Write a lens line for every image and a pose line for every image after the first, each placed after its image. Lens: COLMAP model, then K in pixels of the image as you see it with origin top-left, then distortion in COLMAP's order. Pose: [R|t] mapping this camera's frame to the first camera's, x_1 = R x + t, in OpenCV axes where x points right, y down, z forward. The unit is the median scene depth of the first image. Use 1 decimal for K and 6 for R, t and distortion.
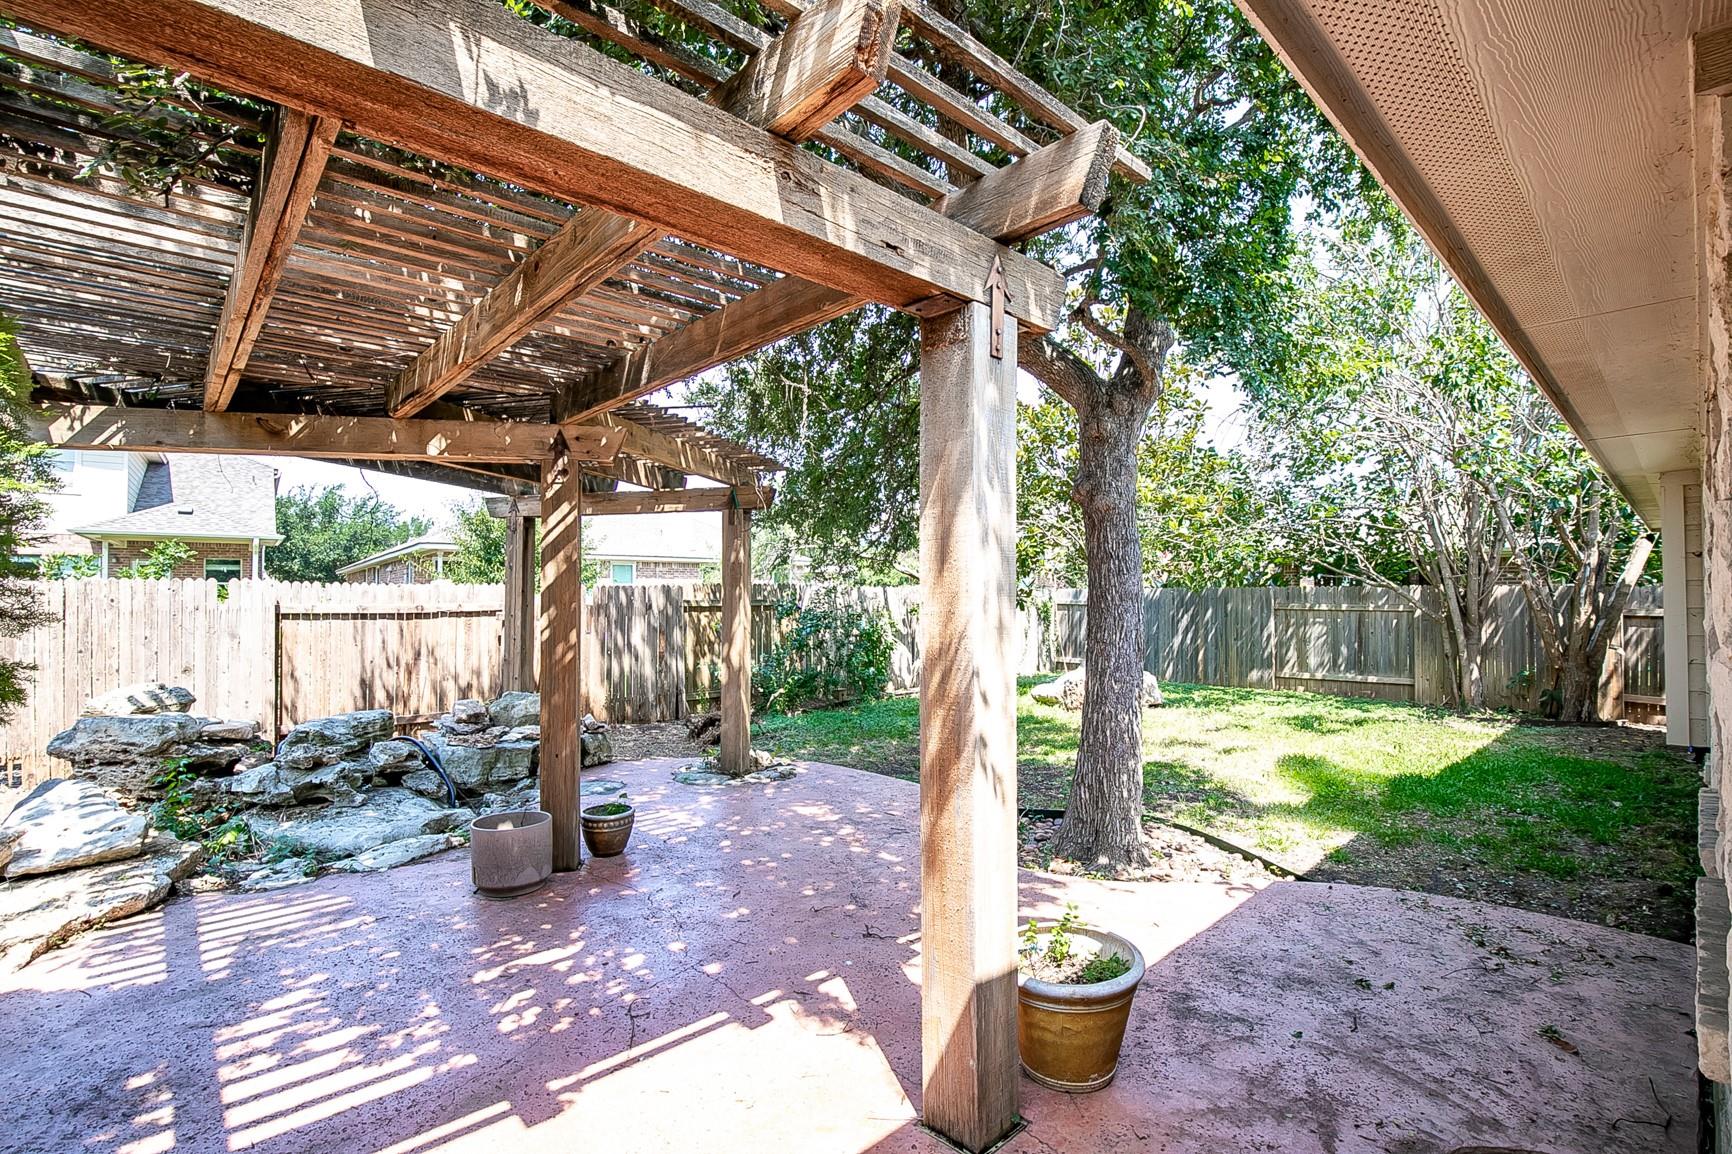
lens RADIAL K [[791.7, 0, 855.0], [0, 791.7, 583.1], [0, 0, 1]] dist [-0.021003, 0.000456]
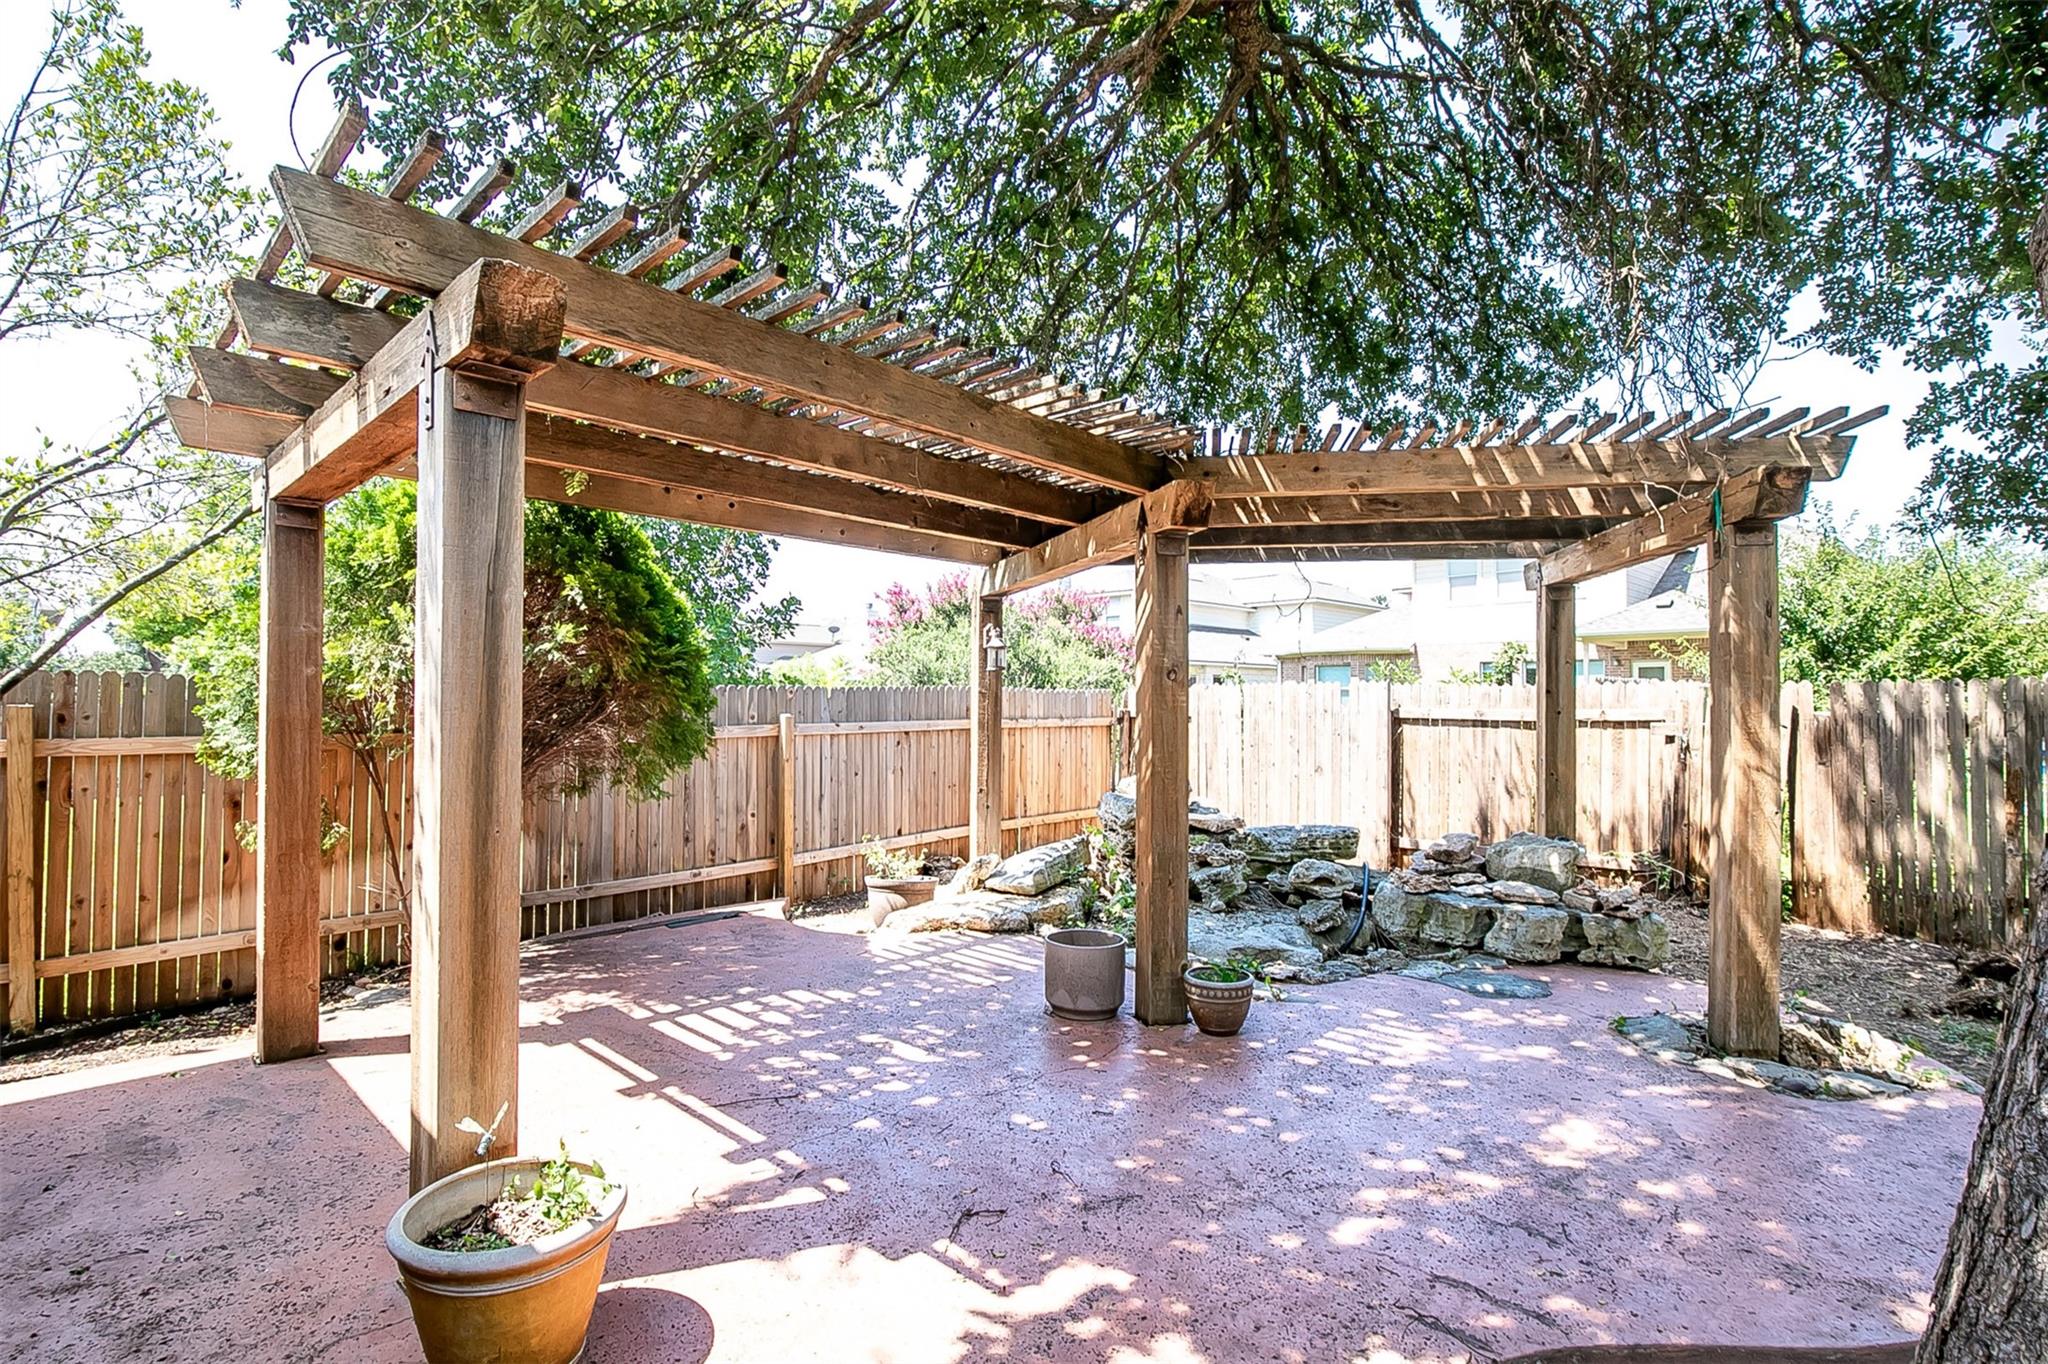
lens RADIAL K [[936.1, 0, 1011.0], [0, 936.1, 689.2], [0, 0, 1]] dist [-0.021003, 0.000456]
pose [[0.087649, -0.008755, -0.996113, 0.863225], [0.019821, 0.999779, -0.007044, 0.005771], [0.995954, -0.019127, 0.087803, 1.043054]]
